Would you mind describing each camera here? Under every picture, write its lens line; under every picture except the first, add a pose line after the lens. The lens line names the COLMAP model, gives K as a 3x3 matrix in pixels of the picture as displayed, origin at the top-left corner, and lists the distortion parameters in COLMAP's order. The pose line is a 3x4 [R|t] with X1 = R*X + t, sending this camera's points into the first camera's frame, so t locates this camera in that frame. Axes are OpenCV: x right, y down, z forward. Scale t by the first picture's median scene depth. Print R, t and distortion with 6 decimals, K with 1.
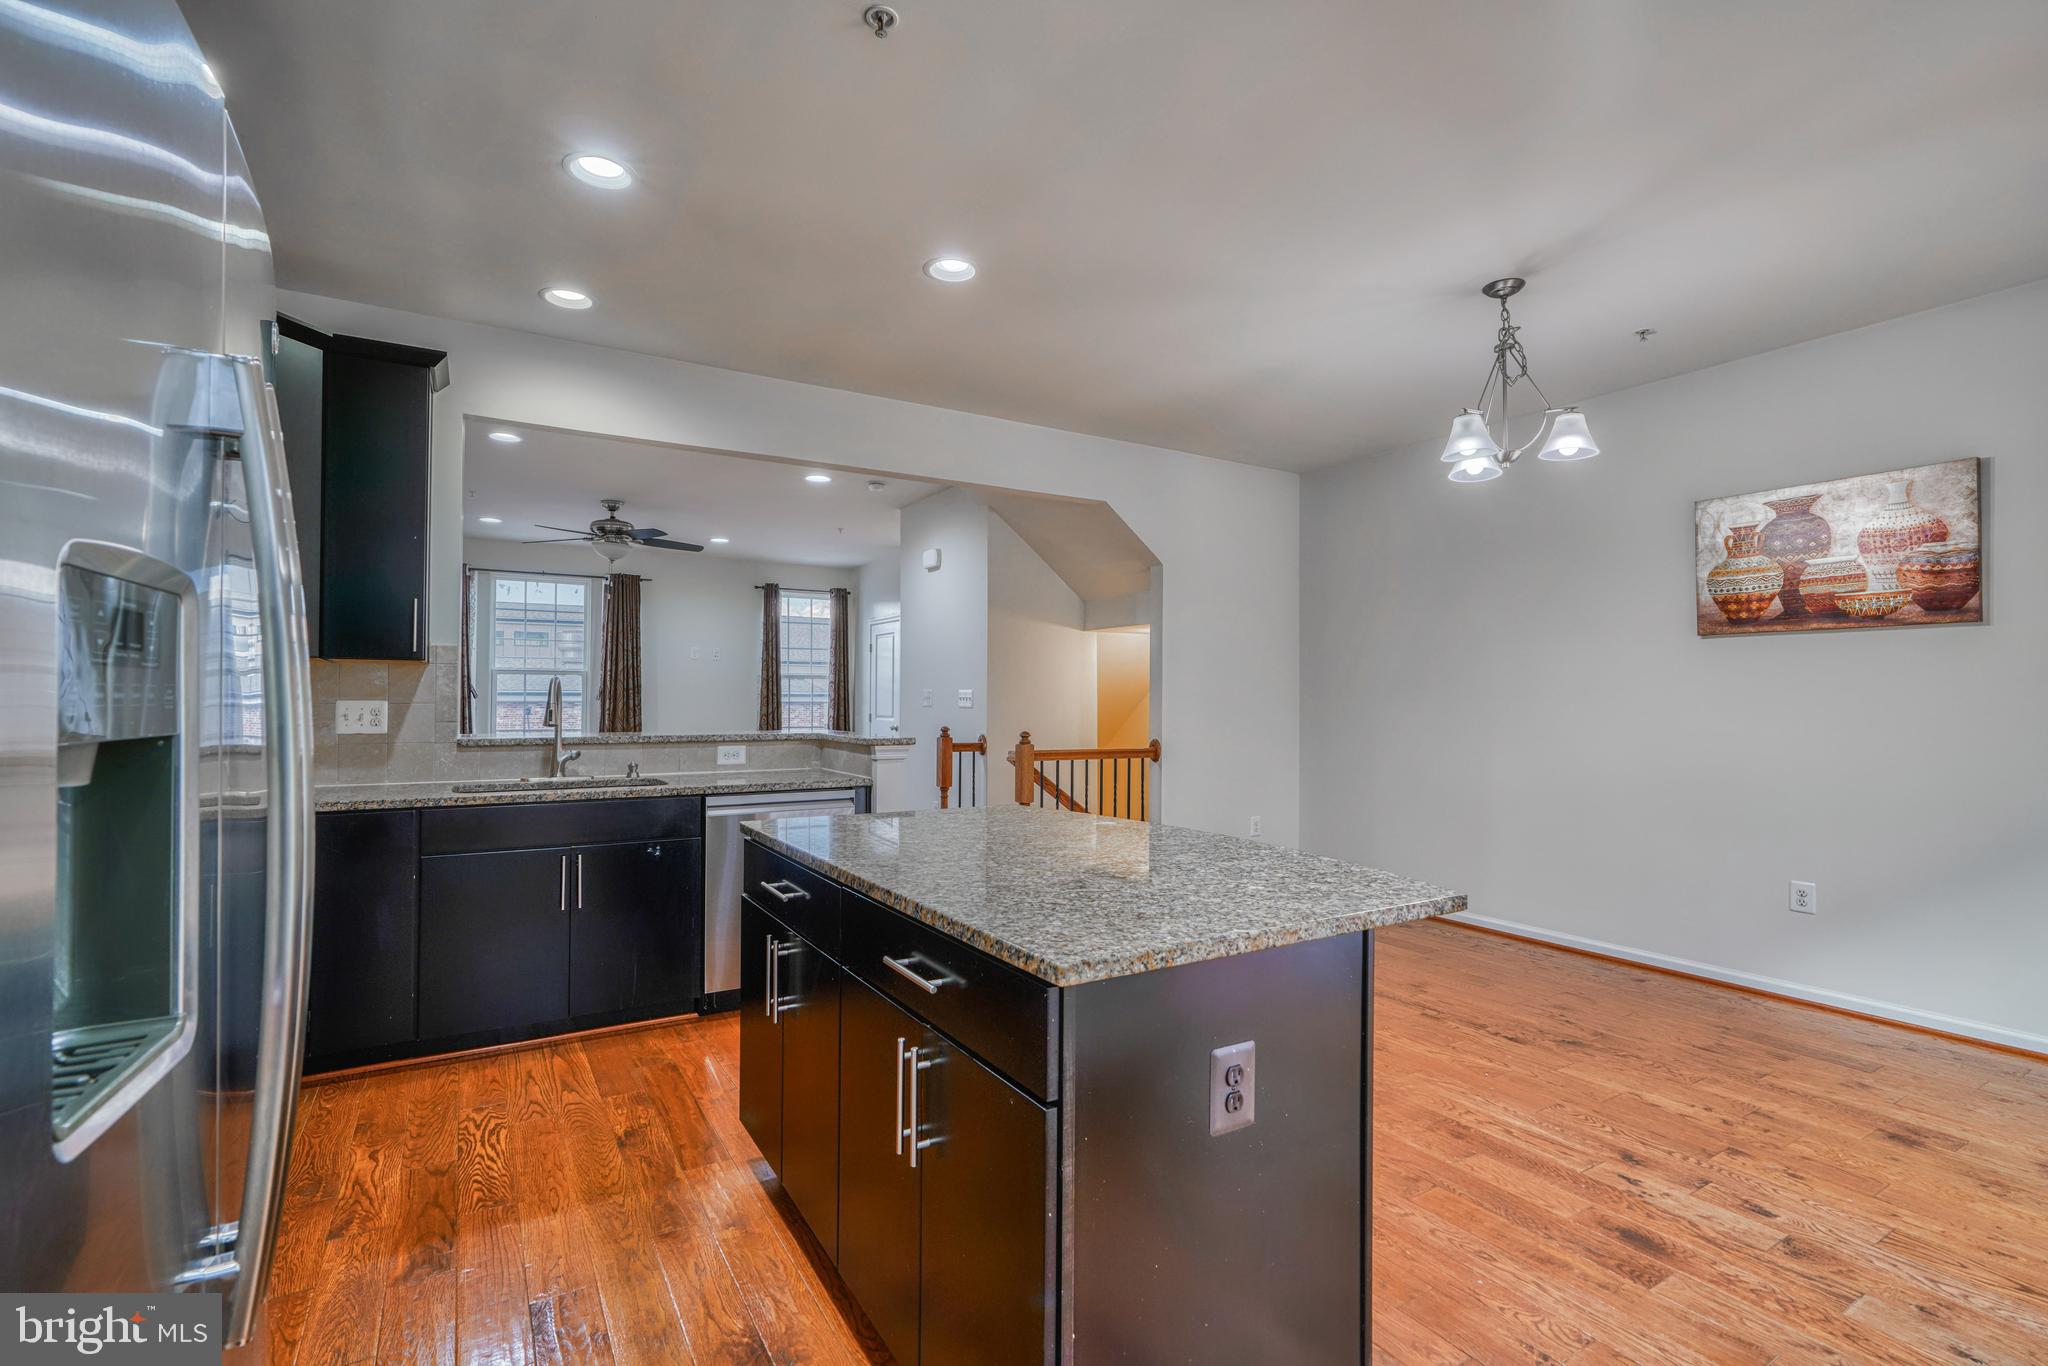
lens RADIAL K [[924.9, 0, 1024.0], [0, 924.9, 683.0], [0, 0, 1]] dist [0.000017, 0.000998]
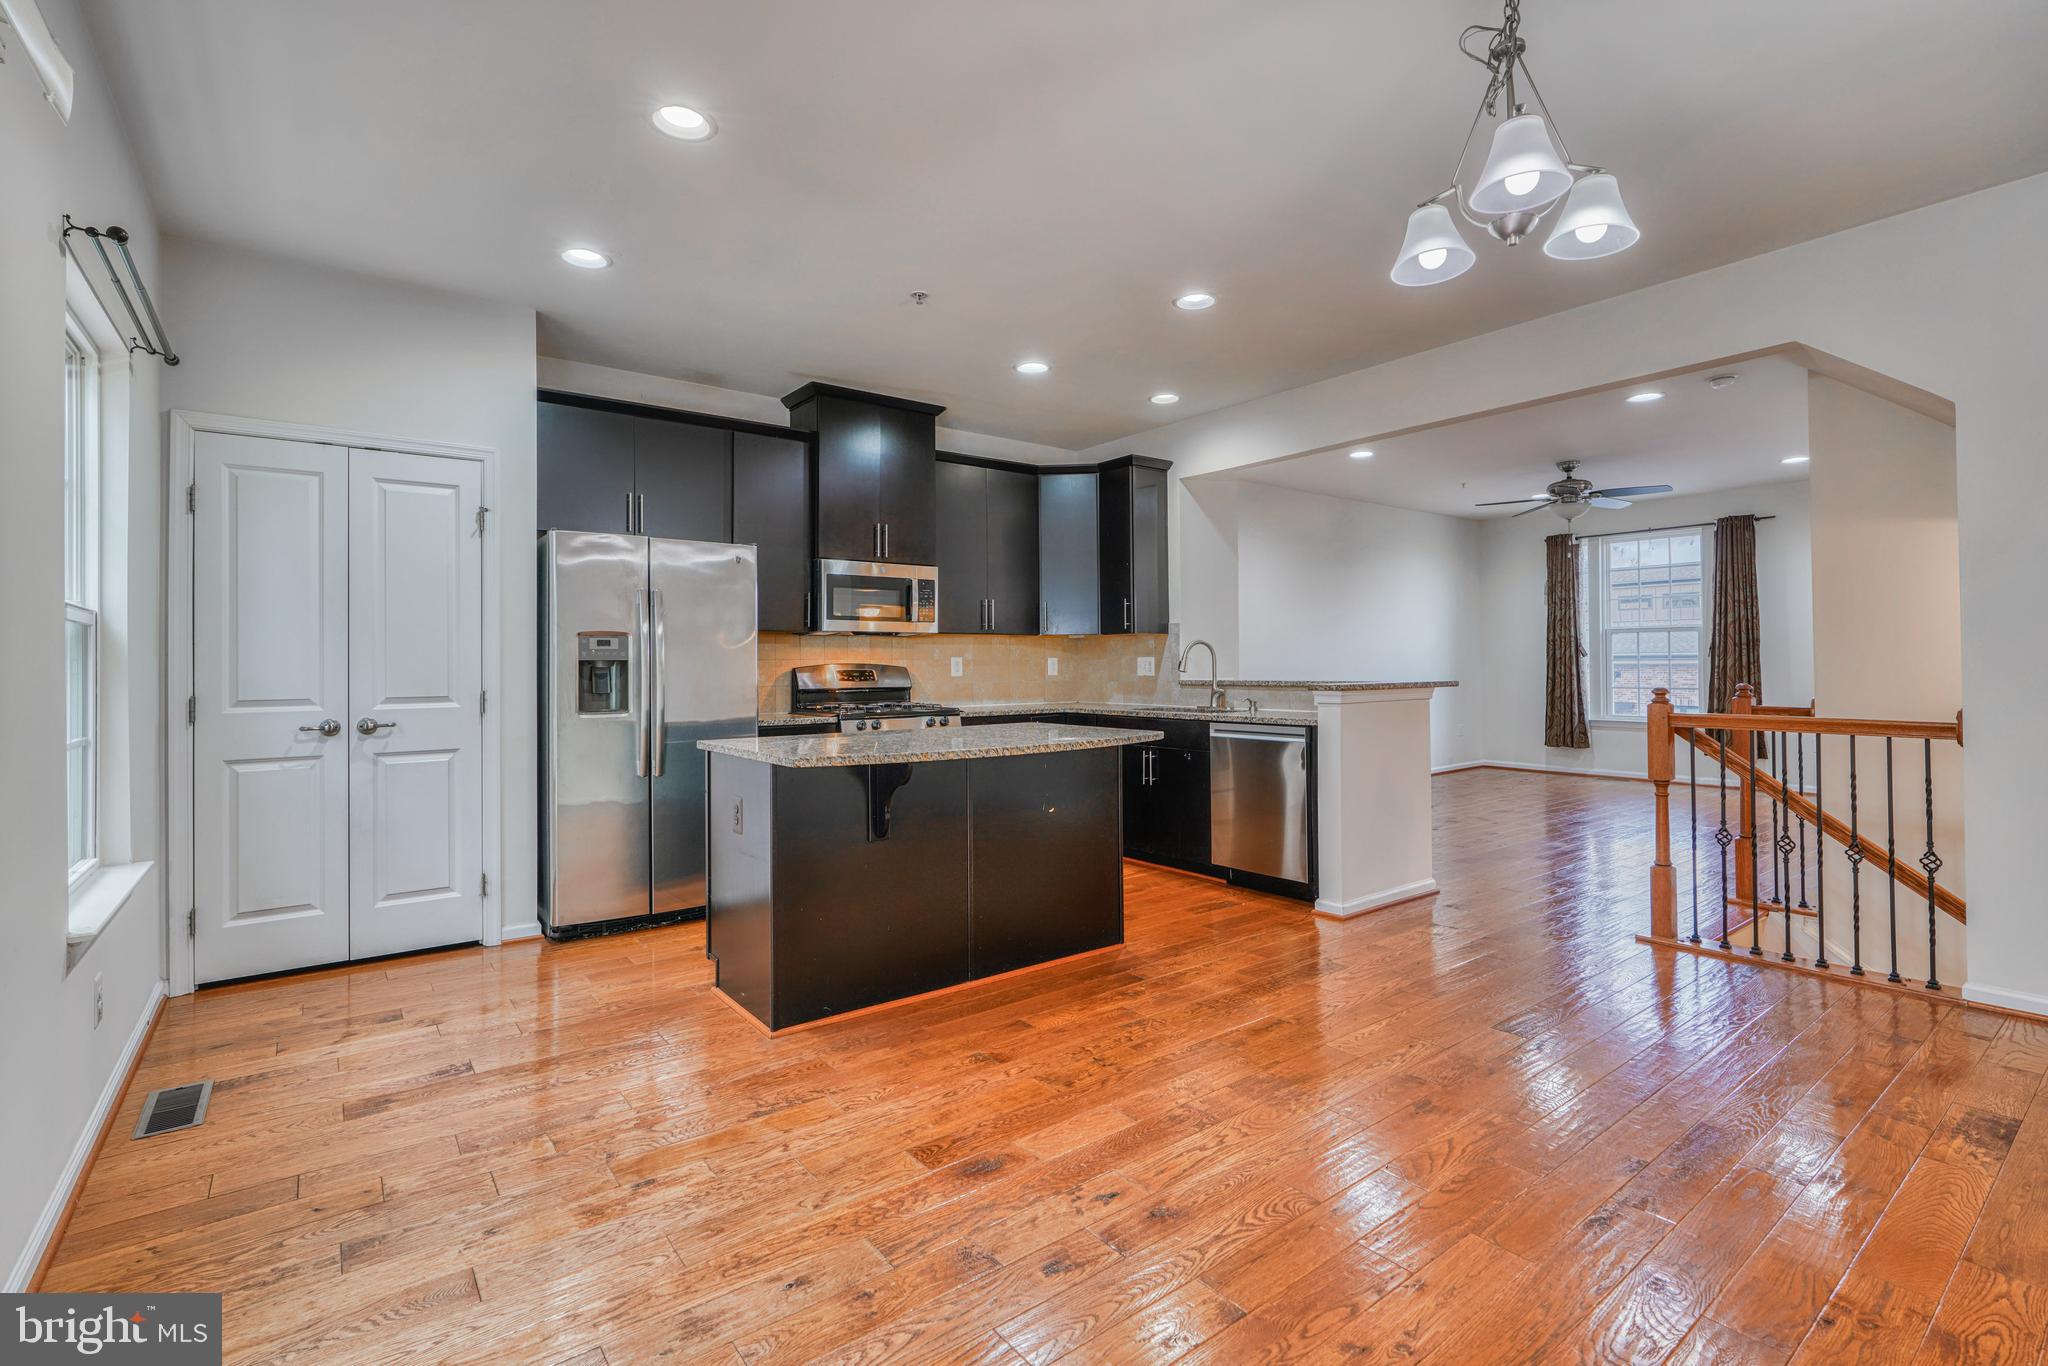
lens RADIAL K [[939.2, 0, 1033.6], [0, 939.2, 648.9], [0, 0, 1]] dist [-0.009806, 0.000143]
pose [[0.112440, -0.022528, -0.993403, 0.653413], [0.023480, 0.999524, -0.020009, 0.022126], [0.993381, -0.021076, 0.112915, 0.366394]]
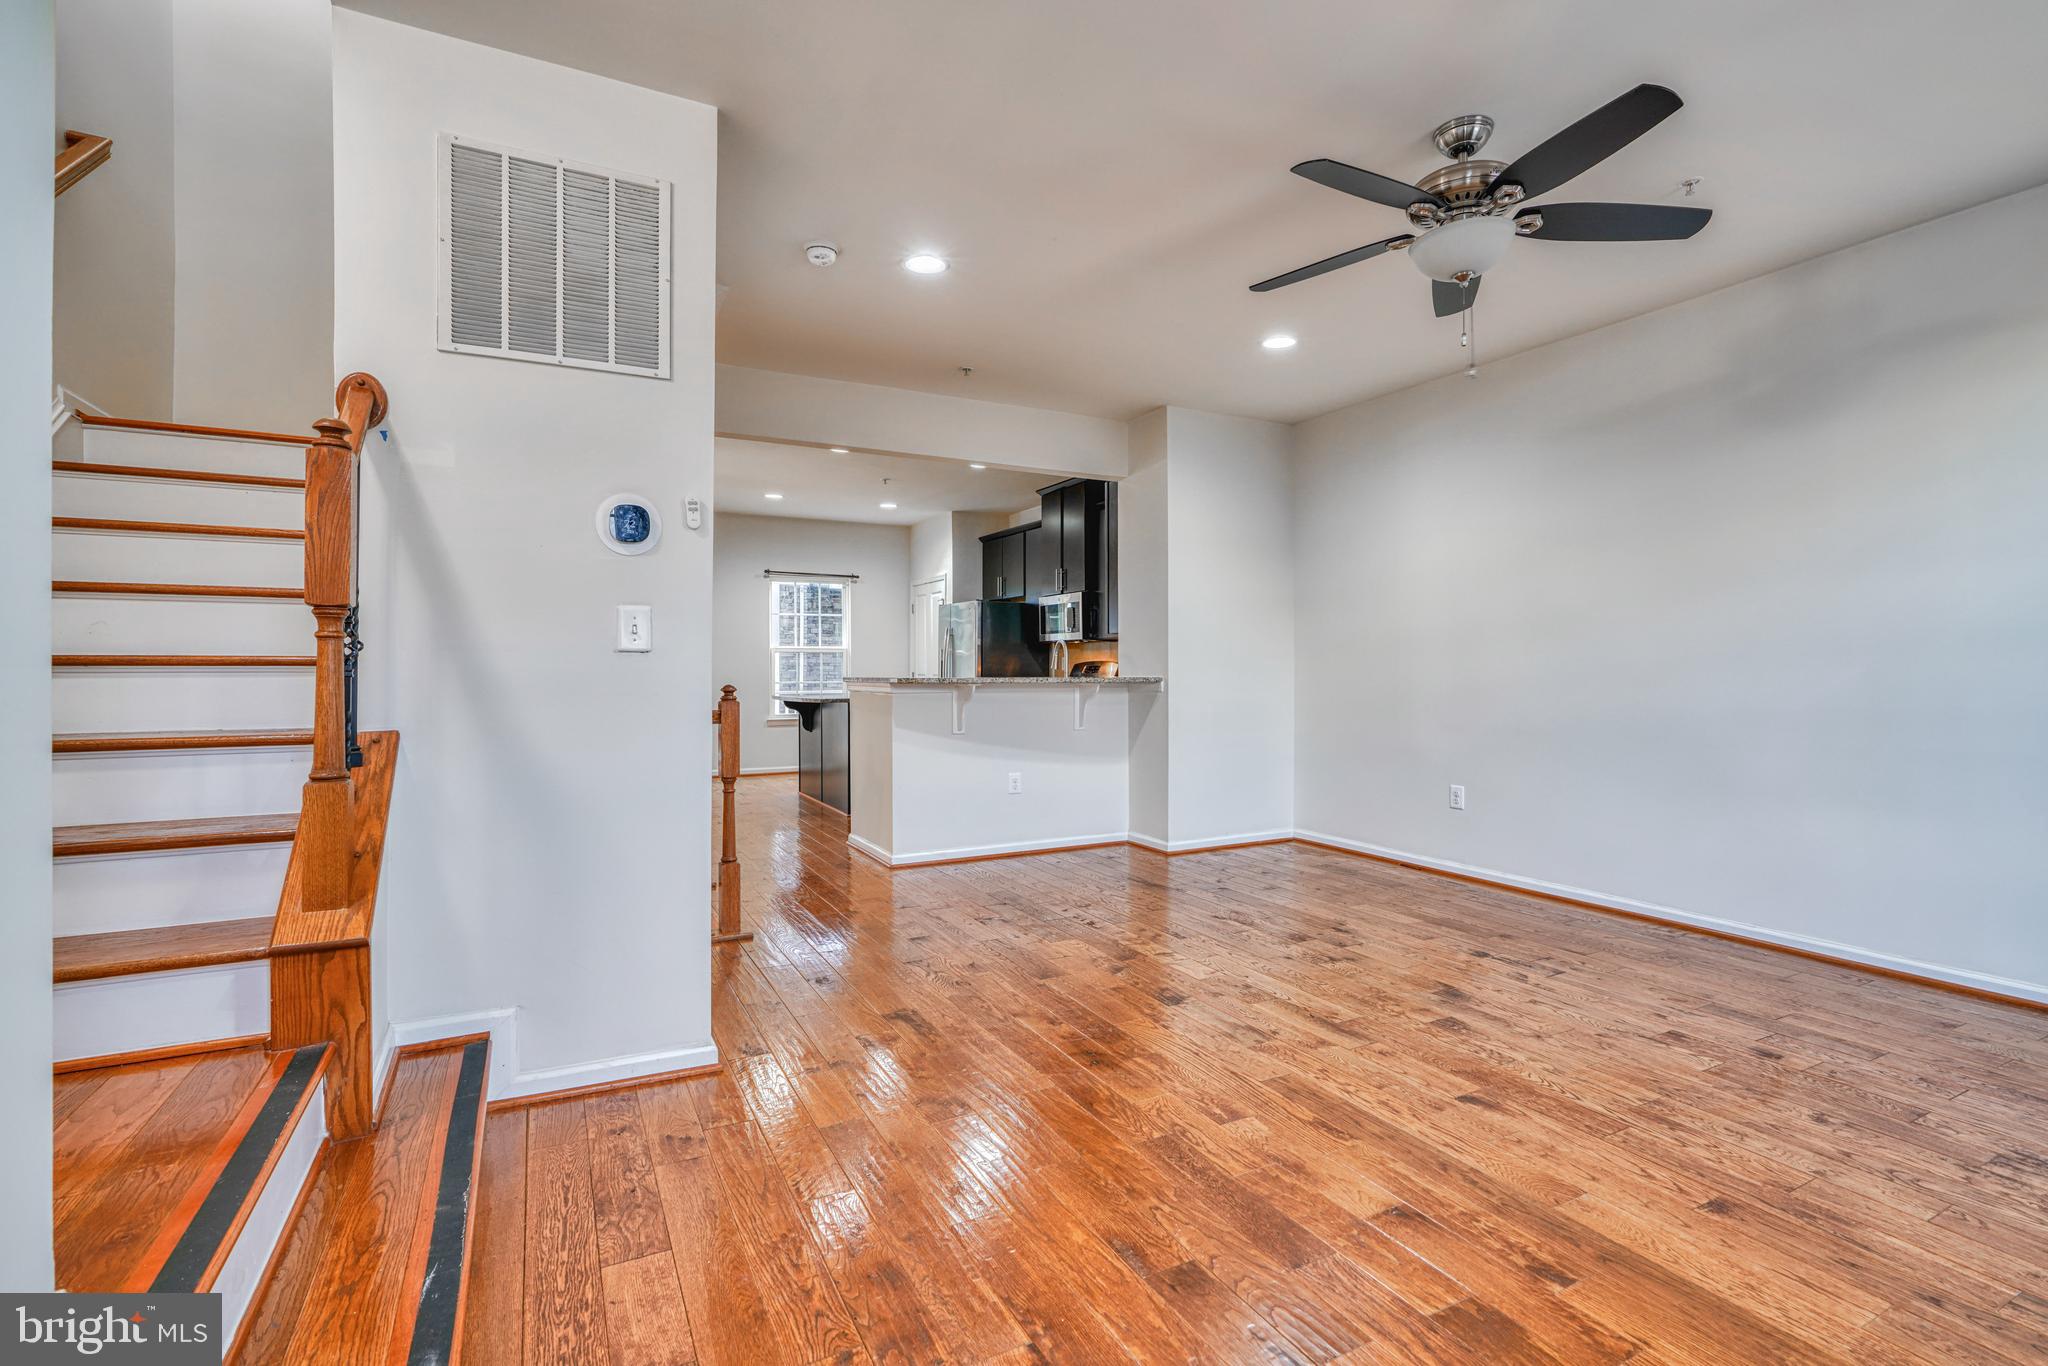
lens RADIAL K [[942.4, 0, 1030.3], [0, 942.4, 671.2], [0, 0, 1]] dist [-0.013183, 0.006128]
pose [[-0.998177, -0.004666, 0.060180, -0.368644], [-0.005526, 0.999885, -0.014138, 0.050543], [-0.060107, -0.014444, -0.998087, 1.788964]]
